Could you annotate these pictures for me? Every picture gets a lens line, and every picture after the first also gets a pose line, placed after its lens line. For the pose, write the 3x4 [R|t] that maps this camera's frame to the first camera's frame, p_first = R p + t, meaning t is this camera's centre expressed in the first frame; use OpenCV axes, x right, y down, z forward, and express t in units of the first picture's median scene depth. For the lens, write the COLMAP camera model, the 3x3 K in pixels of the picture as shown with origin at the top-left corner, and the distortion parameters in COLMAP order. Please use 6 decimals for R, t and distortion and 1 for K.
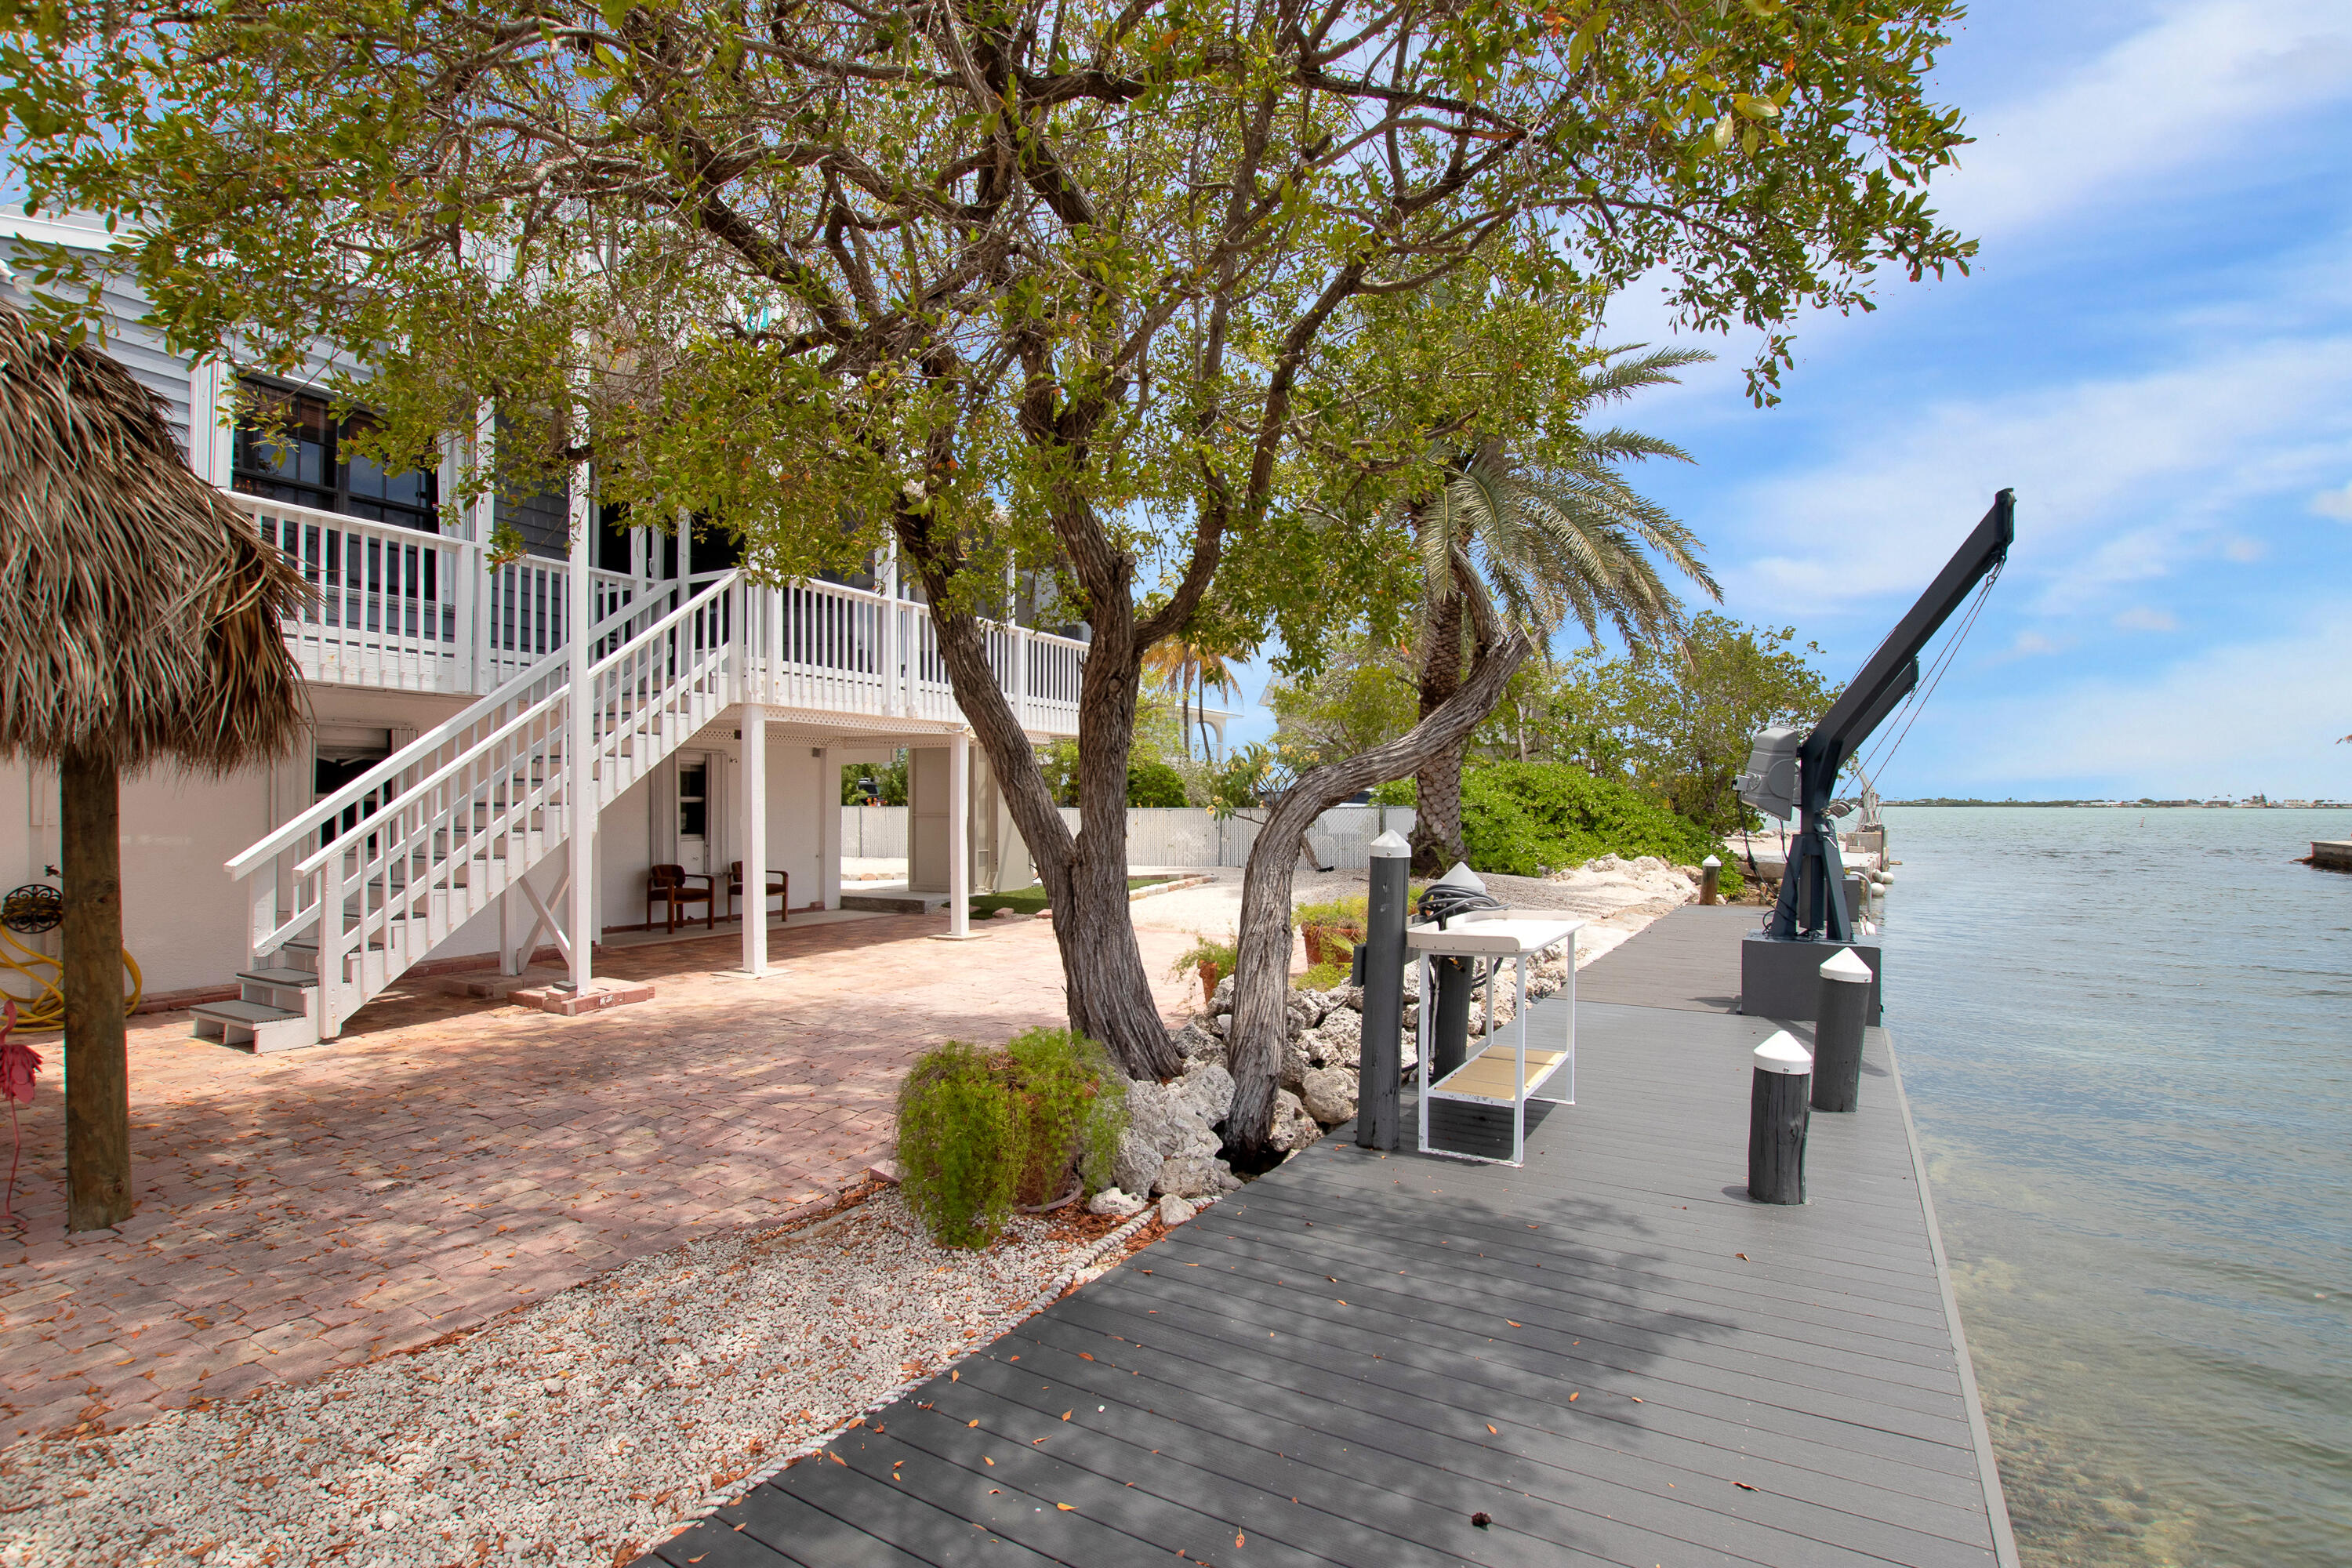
lens RADIAL K [[1120.7, 0, 1178.5], [0, 1120.7, 794.0], [0, 0, 1]] dist [-0.025683, -0.000603]
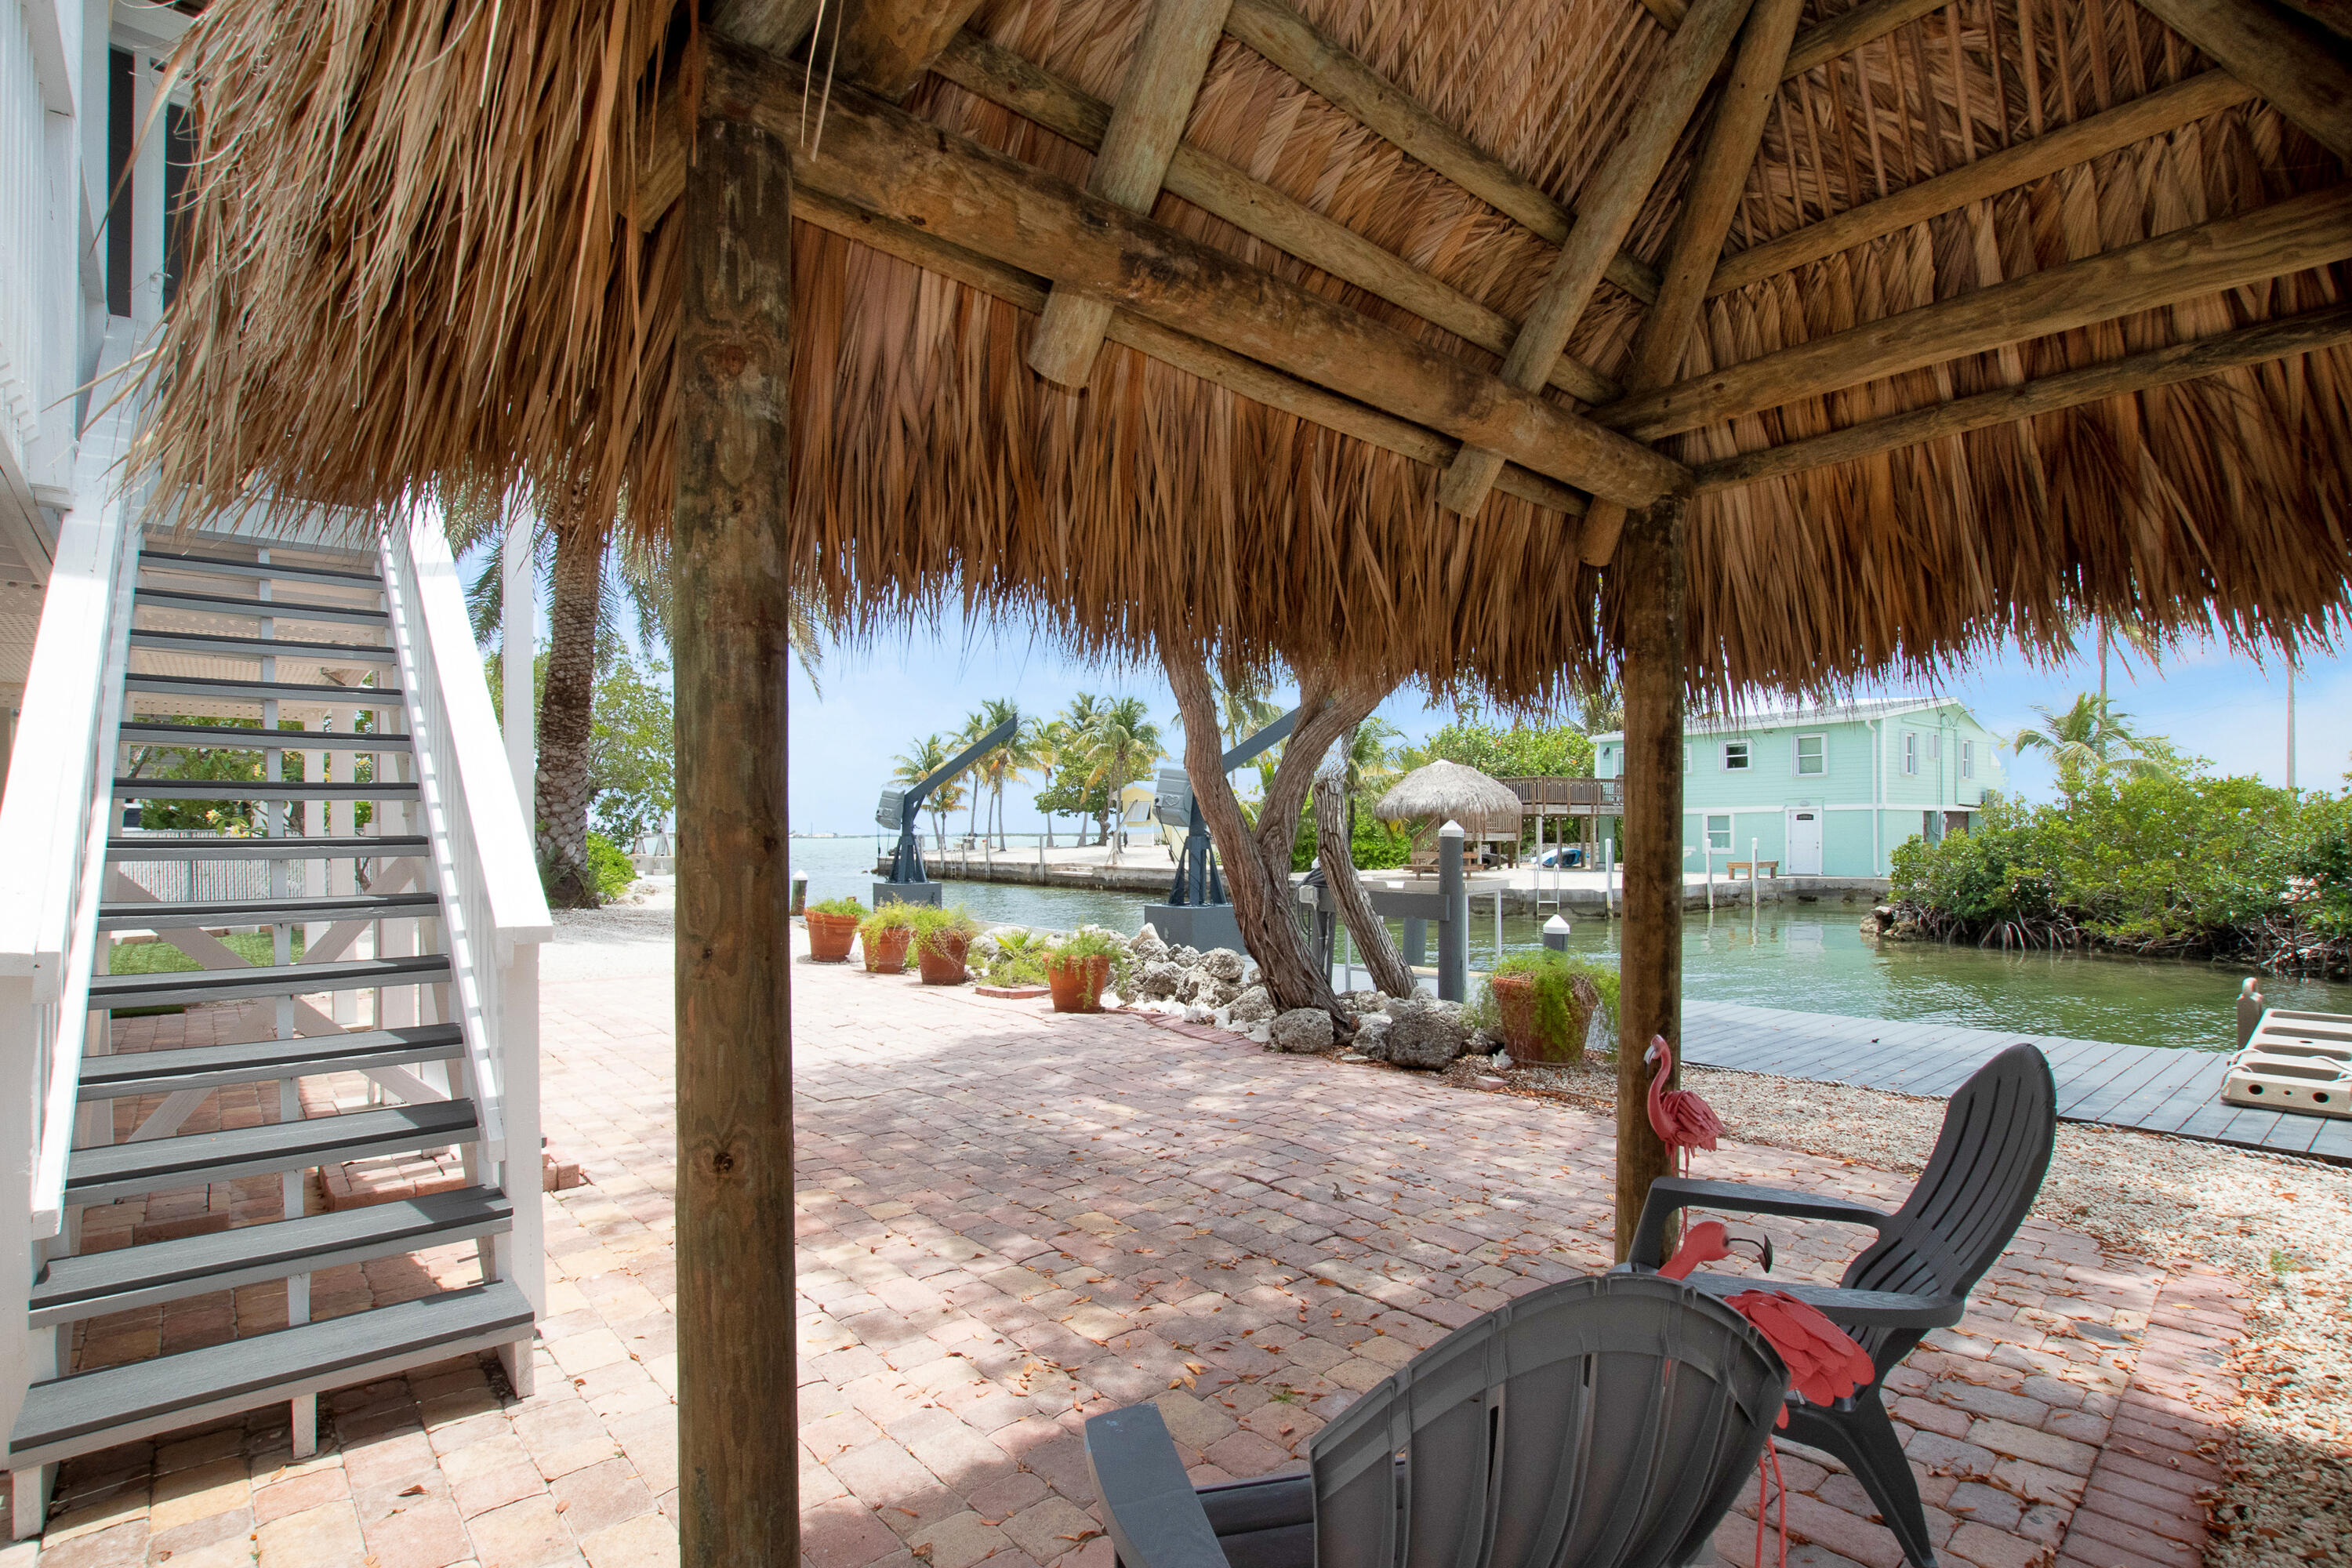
lens RADIAL K [[1179.5, 0, 1172.5], [0, 1179.5, 833.7], [0, 0, 1]] dist [-0.058816, -0.000131]
pose [[0.309019, -0.003143, 0.951051, -1.056363], [-0.000163, 0.999994, 0.003358, 0.031123], [-0.951056, -0.001193, 0.309016, 0.597333]]
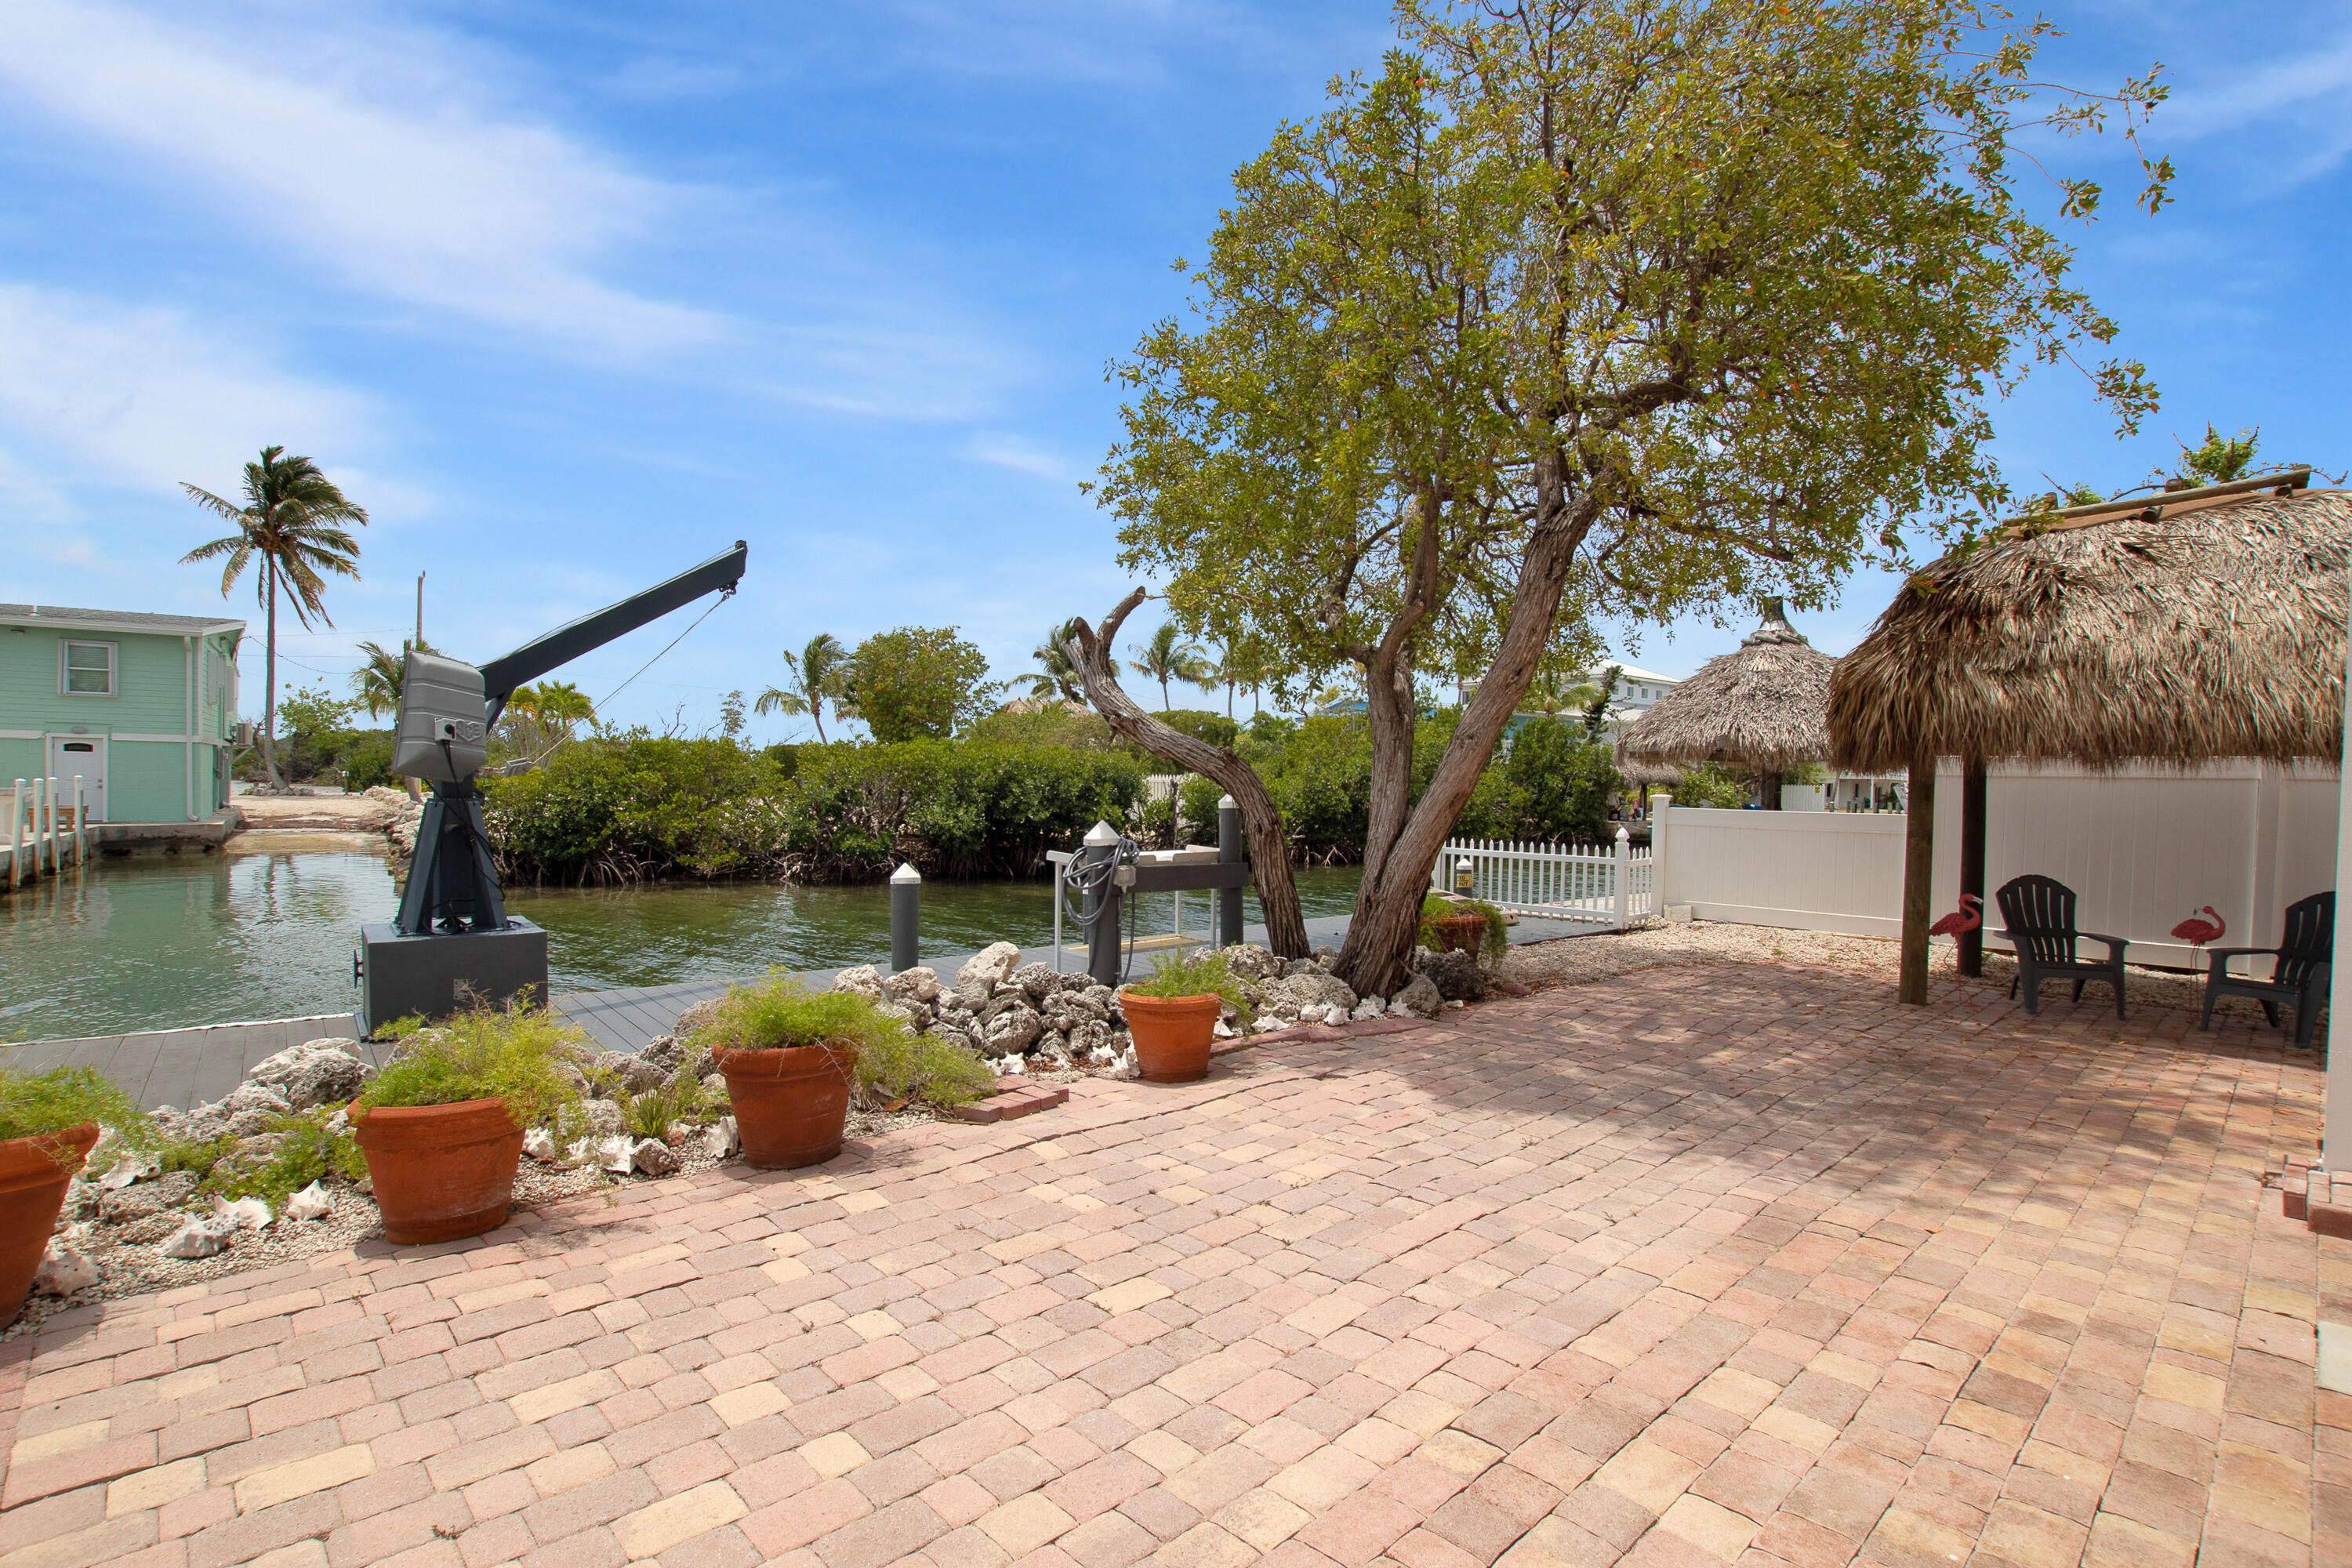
lens RADIAL K [[1120.7, 0, 1178.5], [0, 1120.7, 794.0], [0, 0, 1]] dist [-0.025683, -0.000603]
pose [[-0.957342, -0.025076, 0.287868, -0.170854], [-0.023145, 0.999681, 0.010113, 0.012251], [-0.288030, 0.003019, -0.957617, 1.817847]]
